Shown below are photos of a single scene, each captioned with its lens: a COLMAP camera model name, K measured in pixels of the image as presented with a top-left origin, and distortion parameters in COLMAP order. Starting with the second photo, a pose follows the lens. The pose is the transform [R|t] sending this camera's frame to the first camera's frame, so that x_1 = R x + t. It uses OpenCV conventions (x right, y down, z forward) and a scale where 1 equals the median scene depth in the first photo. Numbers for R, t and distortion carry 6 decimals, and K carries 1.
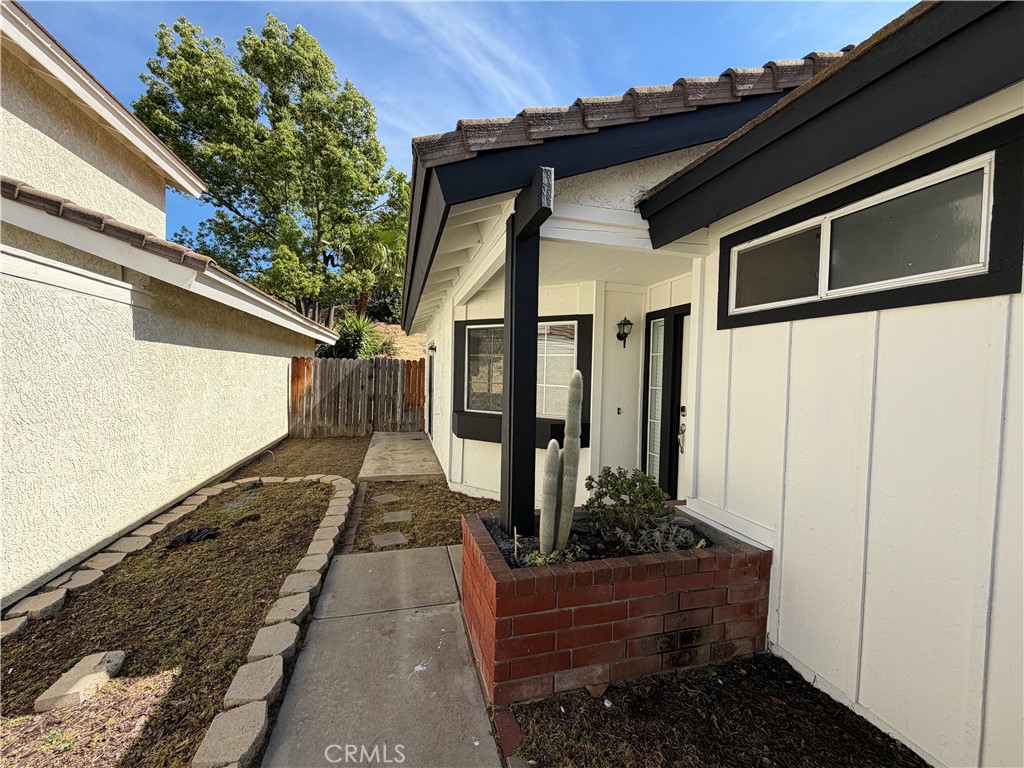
lens RADIAL K [[407.6, 0, 509.9], [0, 407.6, 385.4], [0, 0, 1]] dist [0.000797, 0.000041]
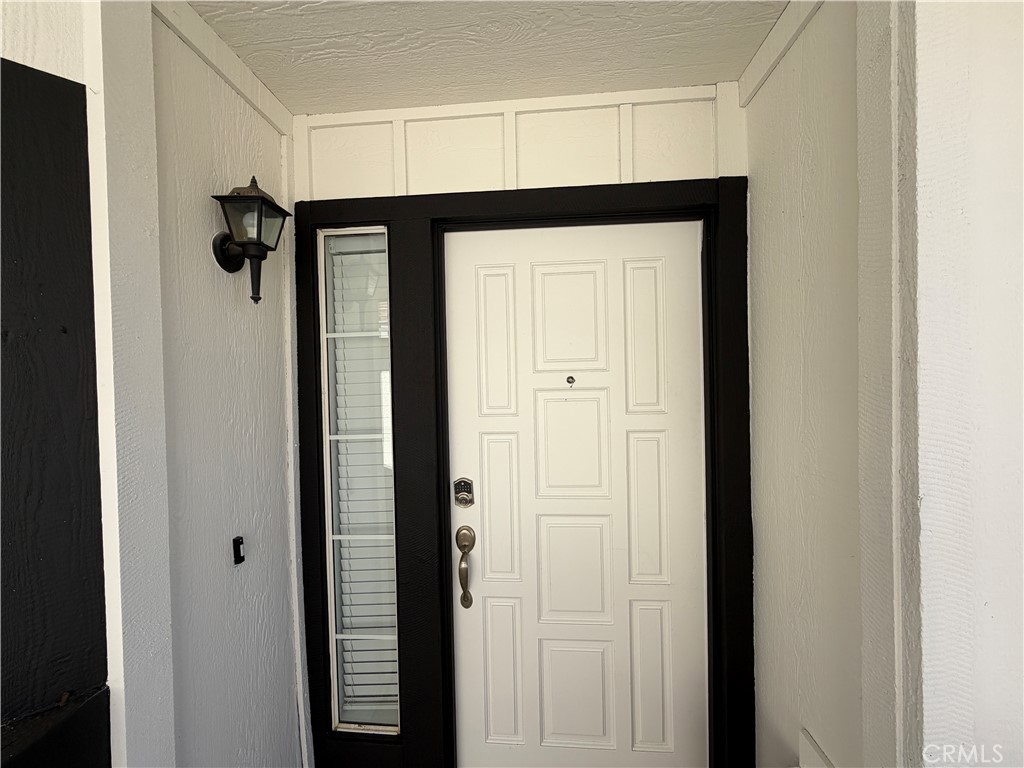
lens RADIAL K [[407.6, 0, 509.9], [0, 407.6, 385.4], [0, 0, 1]] dist [0.000797, 0.000041]
pose [[0.281518, -0.041168, 0.958672, 0.079011], [0.061325, 0.997809, 0.024840, -0.035816], [-0.957594, 0.051798, 0.283426, 0.778466]]
